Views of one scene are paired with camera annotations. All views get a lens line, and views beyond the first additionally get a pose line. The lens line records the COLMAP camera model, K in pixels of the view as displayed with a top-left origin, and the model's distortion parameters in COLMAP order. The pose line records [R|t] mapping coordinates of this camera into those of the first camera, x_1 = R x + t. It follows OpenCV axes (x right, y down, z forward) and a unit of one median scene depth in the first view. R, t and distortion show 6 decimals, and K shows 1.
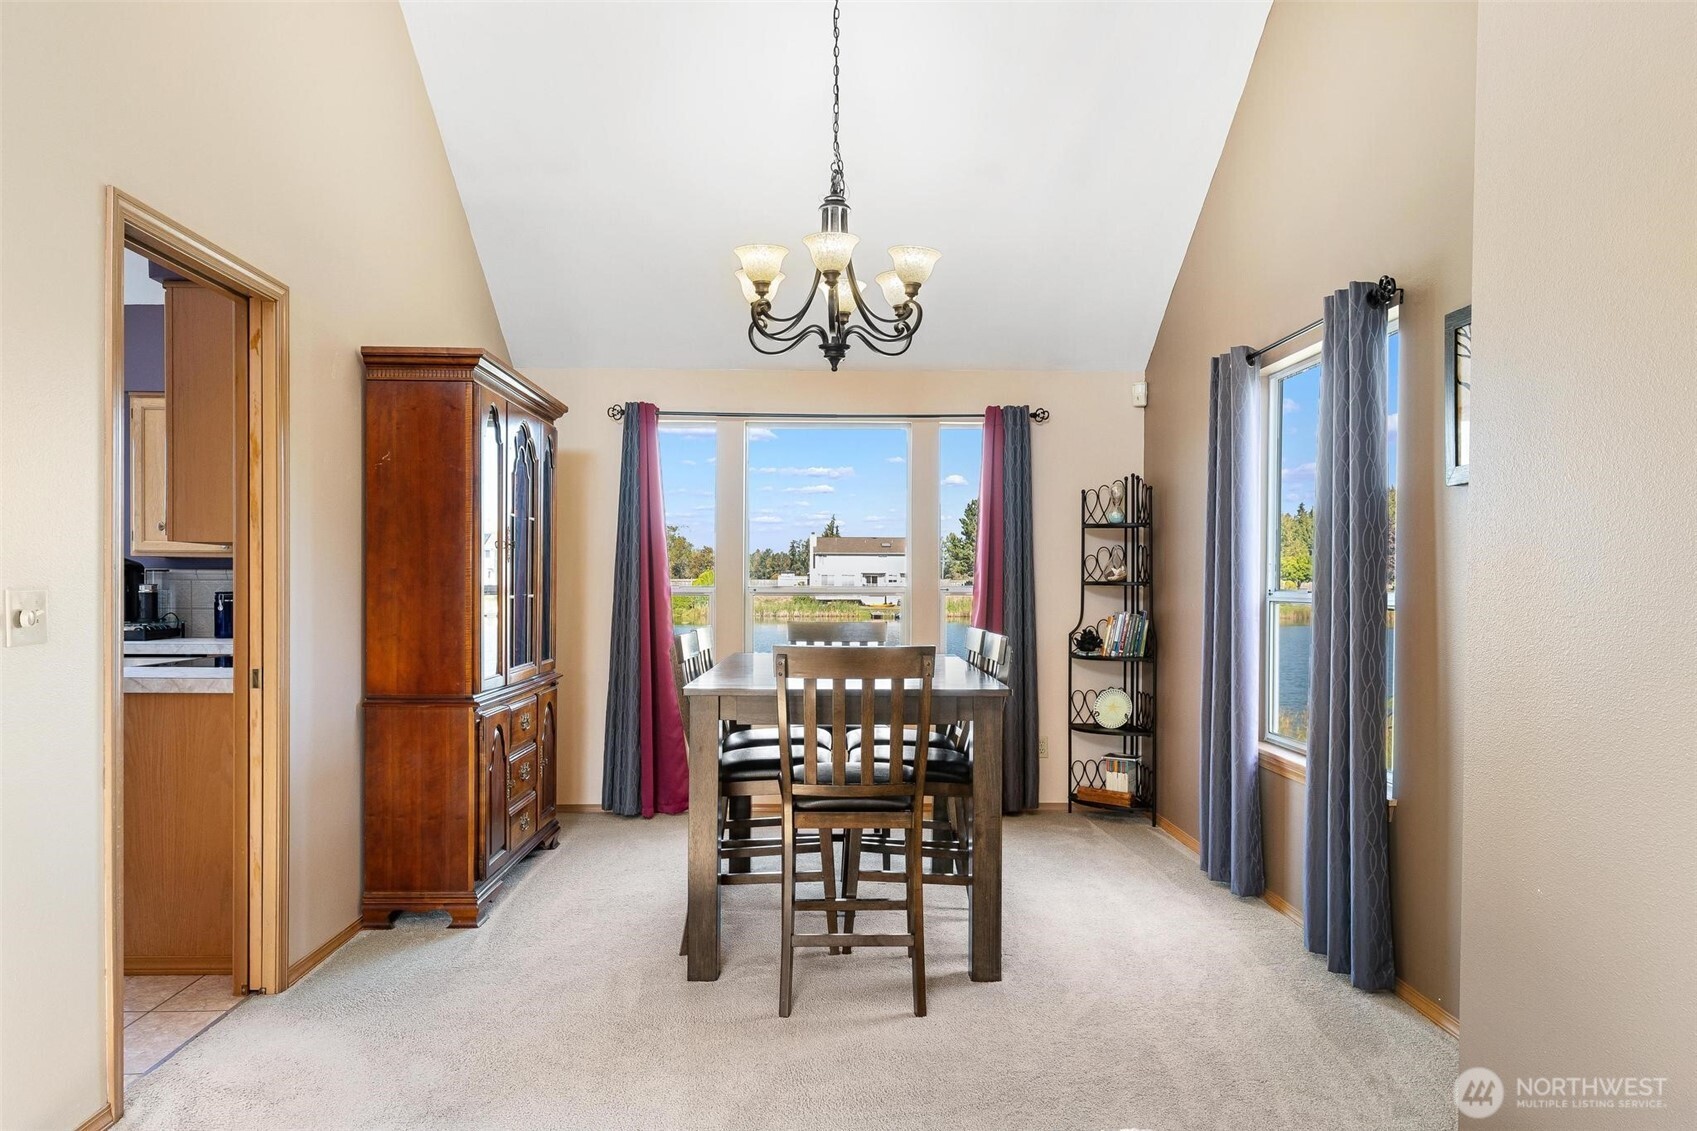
lens RADIAL K [[1141.7, 0, 857.2], [0, 1141.7, 596.9], [0, 0, 1]] dist [-0.010645, -0.000234]
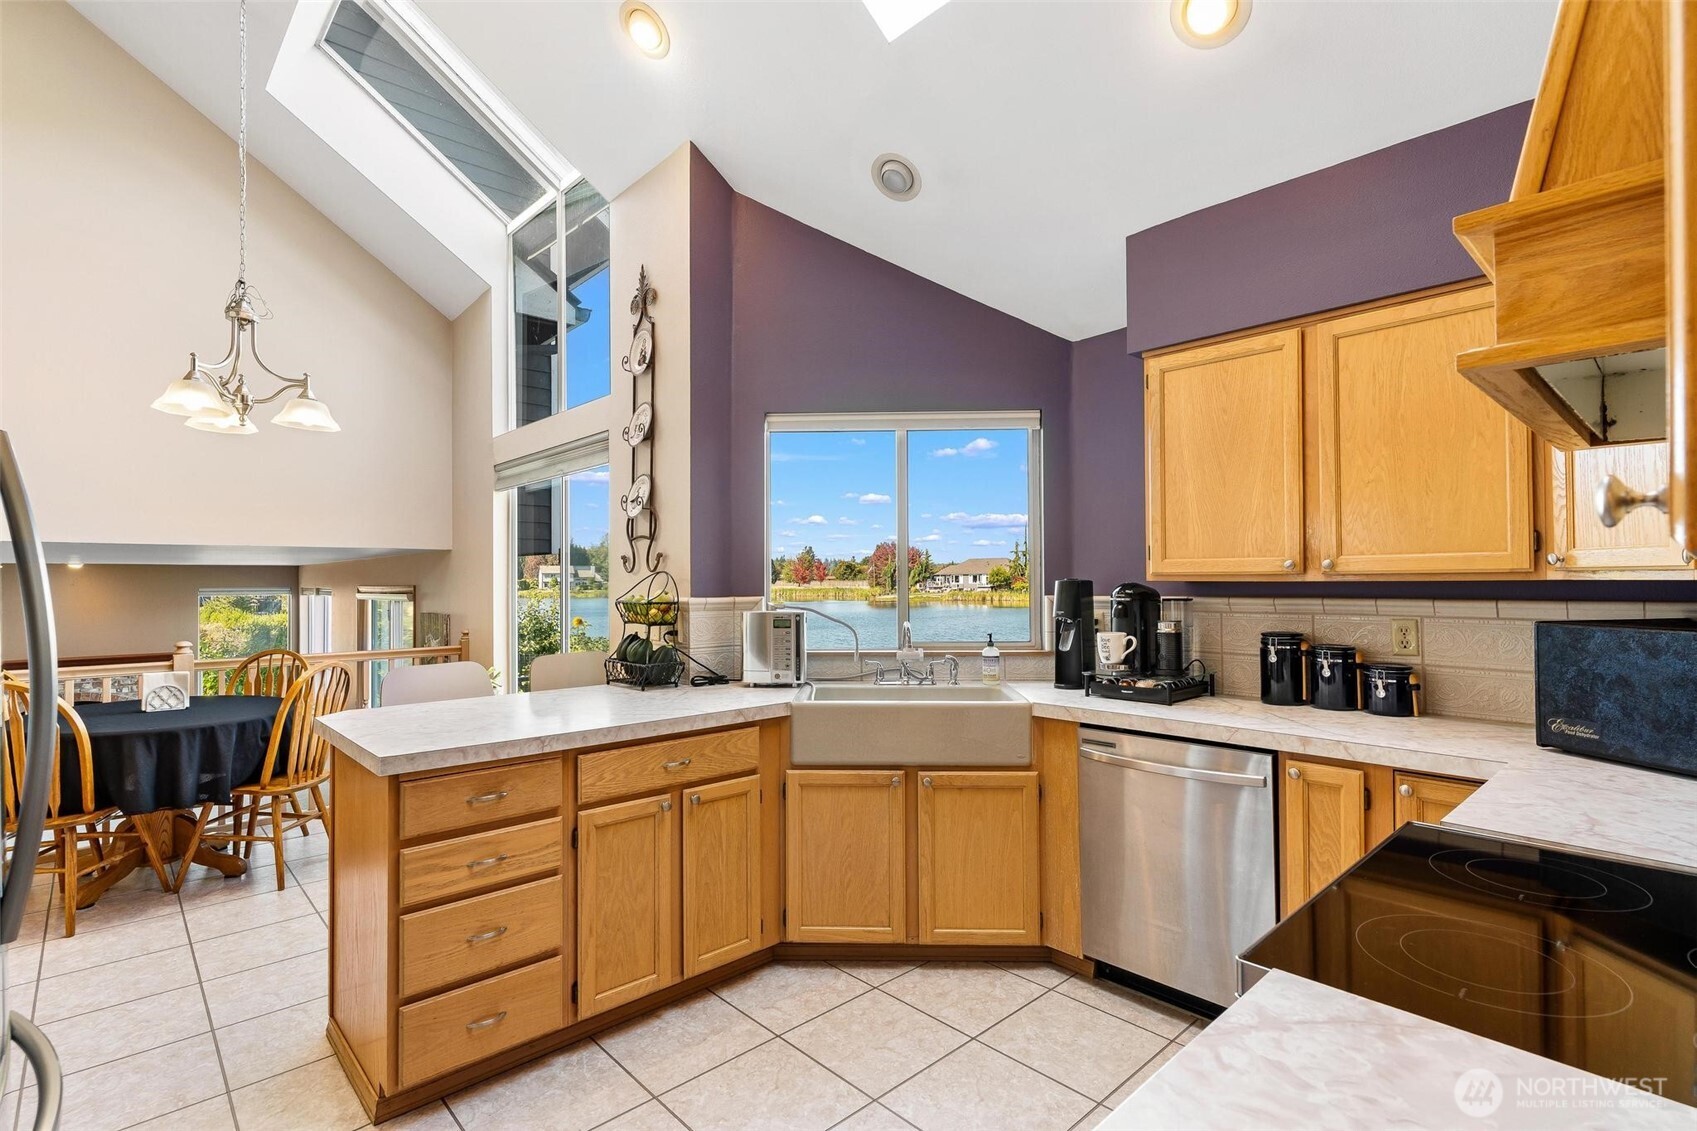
lens RADIAL K [[825.6, 0, 852.4], [0, 825.6, 572.4], [0, 0, 1]] dist [-0.000381, 0.002020]
pose [[0.644853, -0.013695, -0.764184, -0.349403], [0.001172, 0.999856, -0.016929, -0.031876], [0.764305, 0.010021, 0.644777, 0.505772]]
